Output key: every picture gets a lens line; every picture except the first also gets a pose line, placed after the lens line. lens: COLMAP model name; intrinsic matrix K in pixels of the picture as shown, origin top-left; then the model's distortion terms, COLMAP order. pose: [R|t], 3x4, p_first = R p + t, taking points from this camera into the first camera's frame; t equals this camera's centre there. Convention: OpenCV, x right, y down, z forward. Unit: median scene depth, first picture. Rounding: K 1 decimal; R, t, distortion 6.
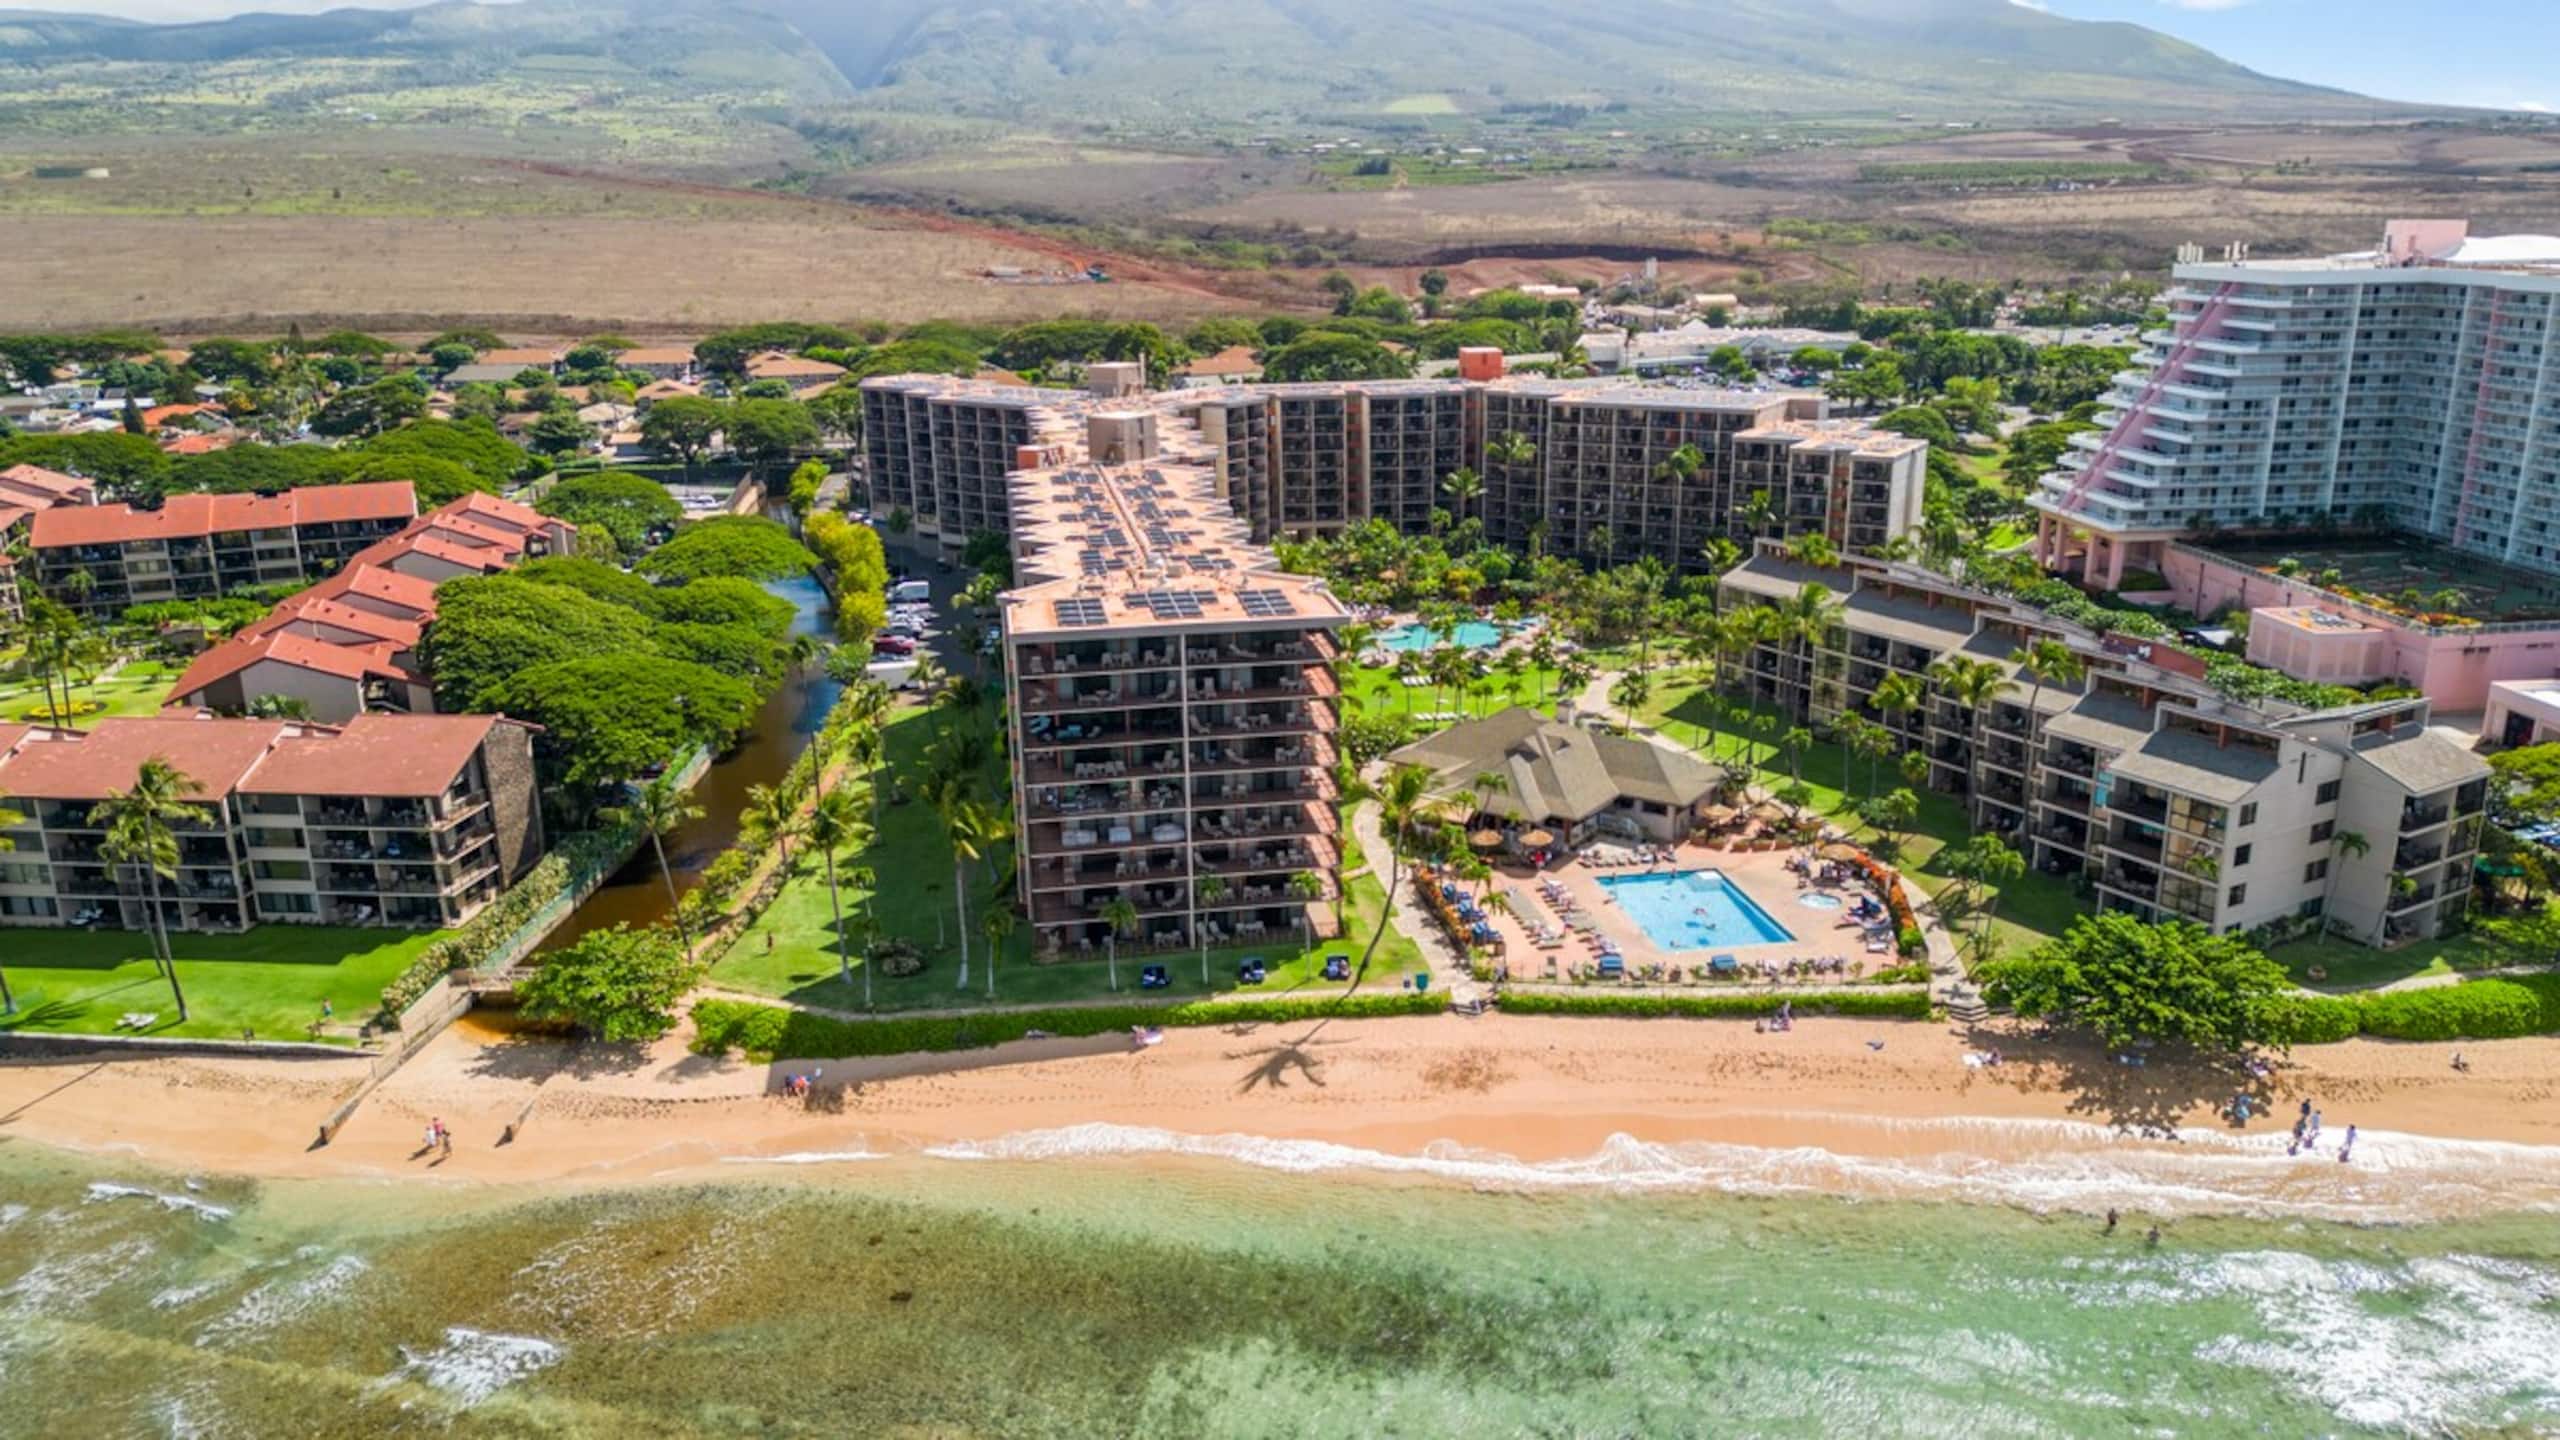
lens RADIAL K [[1818.6, 0, 1280.0], [0, 1818.6, 720.0], [0, 0, 1]] dist [0.067812, -0.065816]
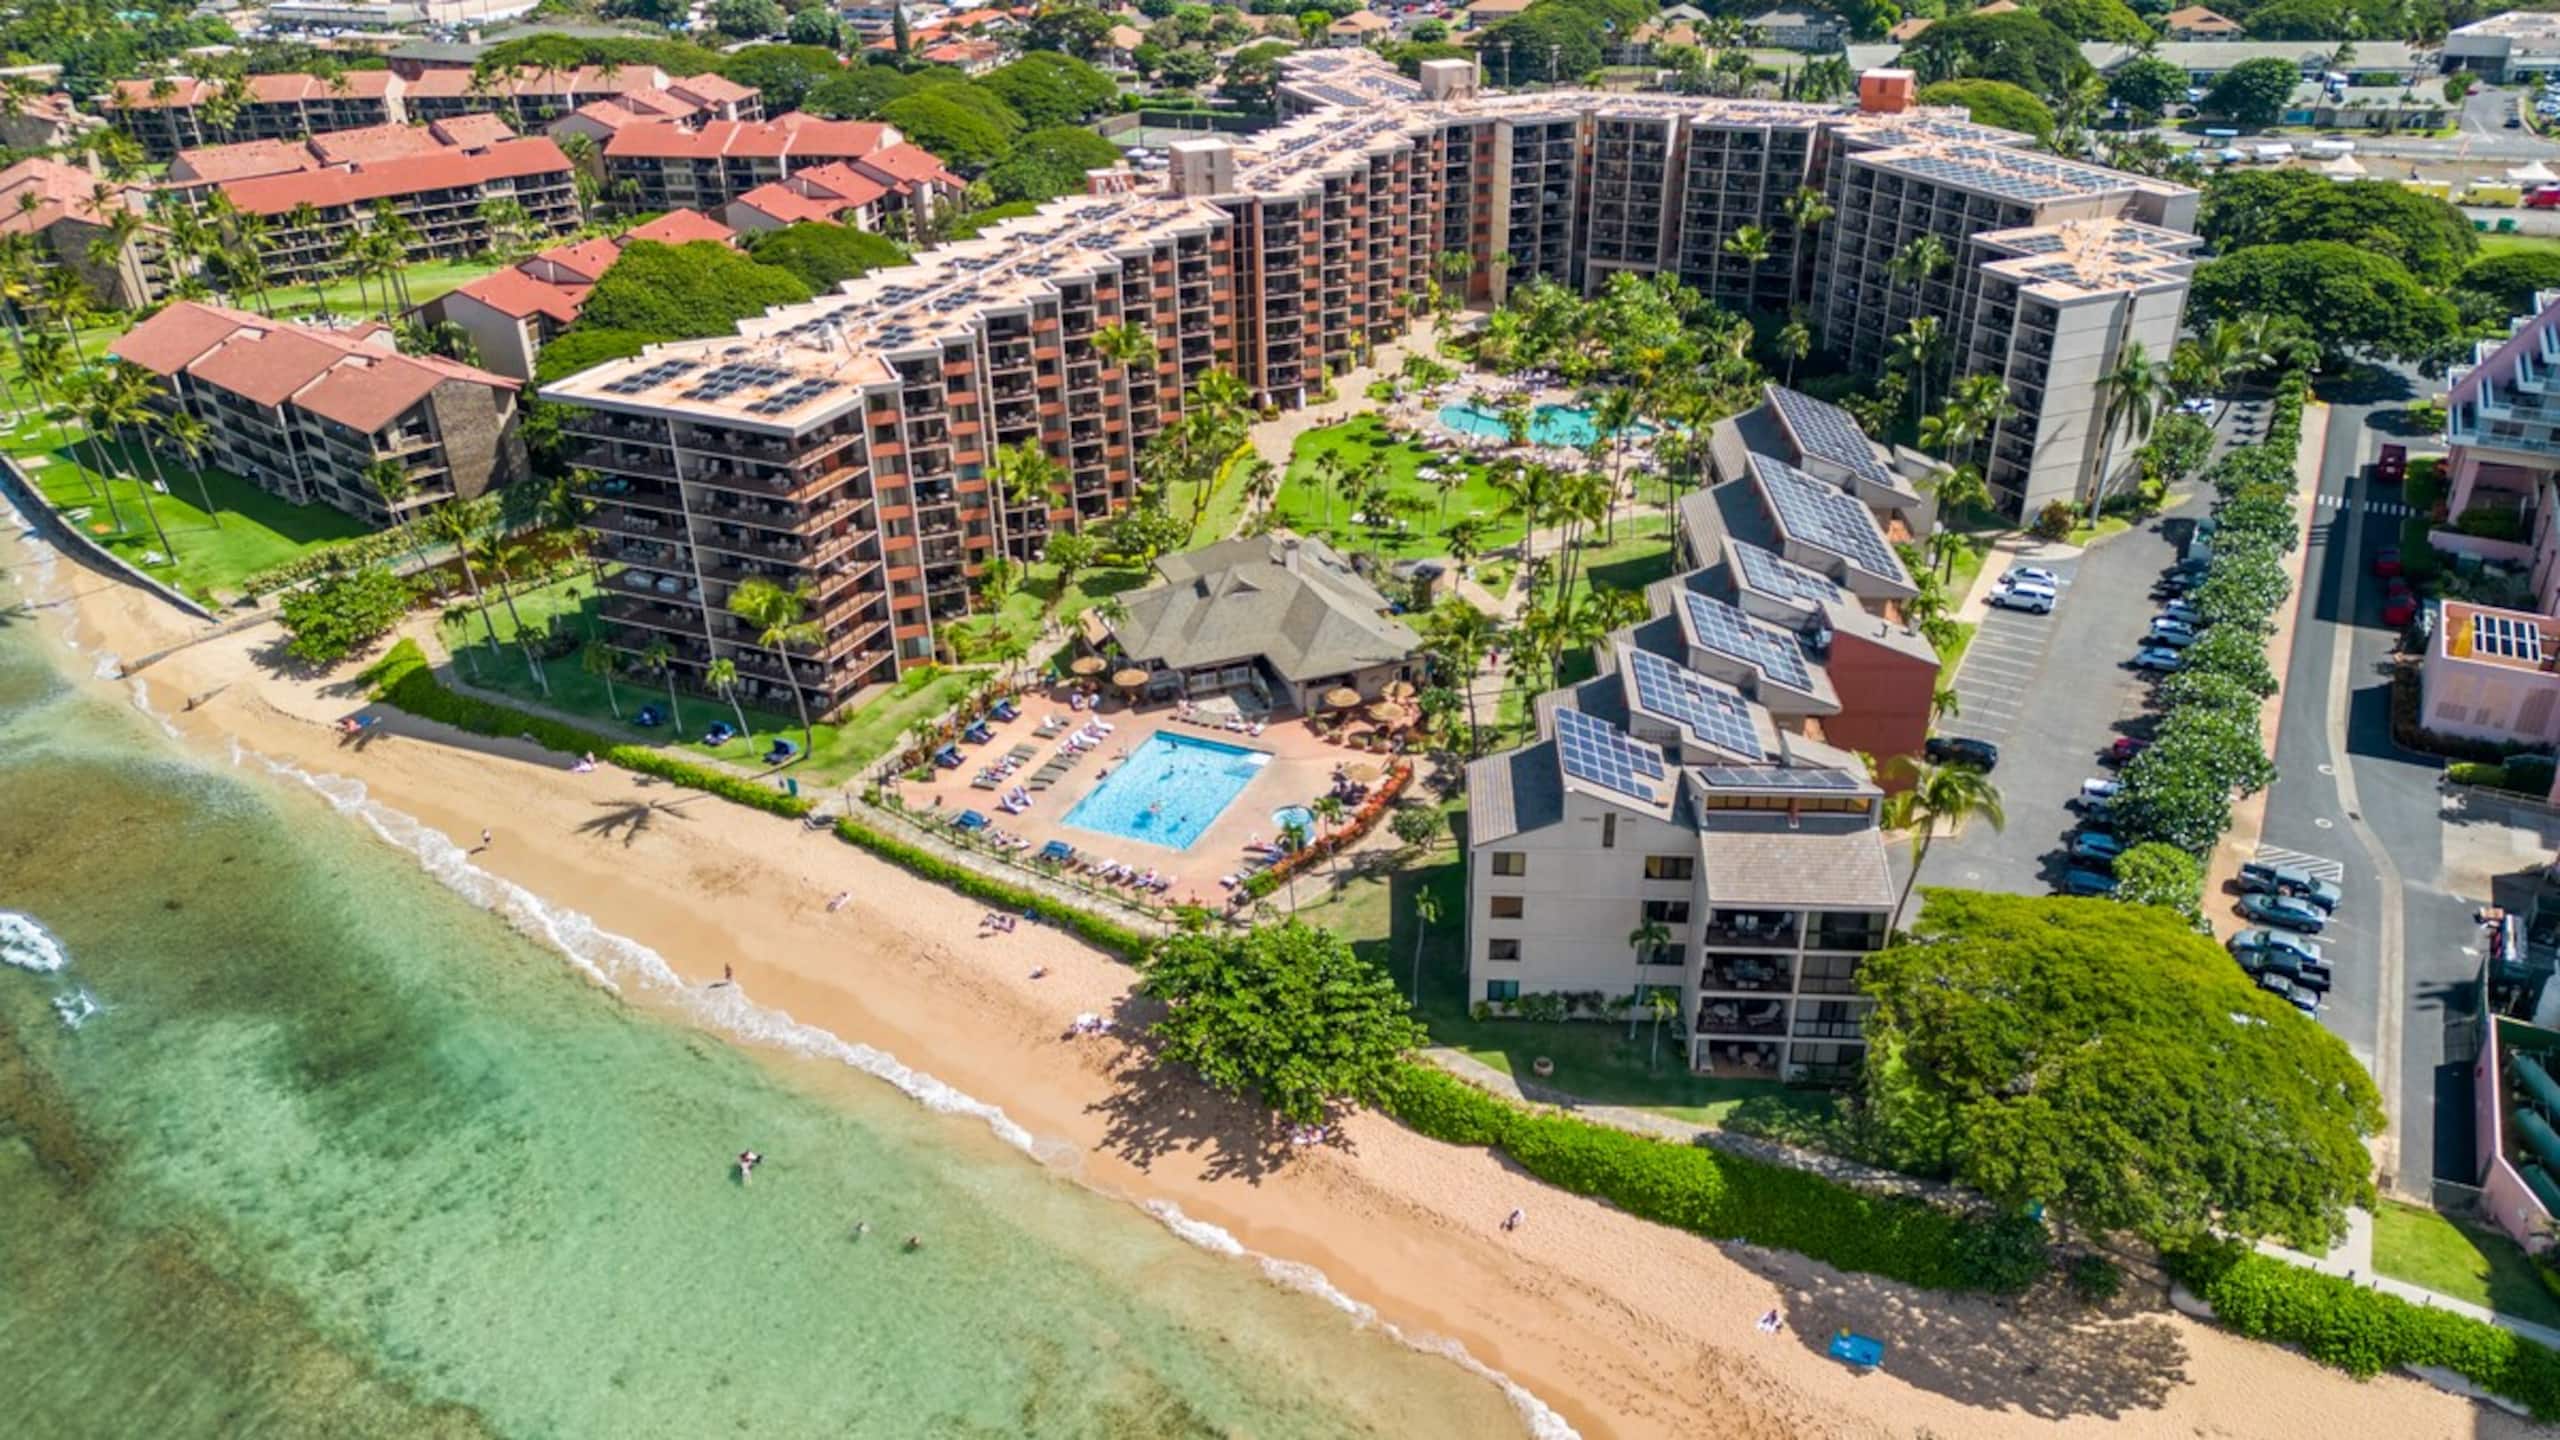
lens RADIAL K [[1818.6, 0, 1280.0], [0, 1818.6, 720.0], [0, 0, 1]] dist [0.067812, -0.065816]
pose [[0.829521, 0.258583, -0.495005, 0.807170], [-0.149636, 0.956852, 0.249086, -0.194402], [0.538055, -0.132552, 0.832422, 0.263644]]
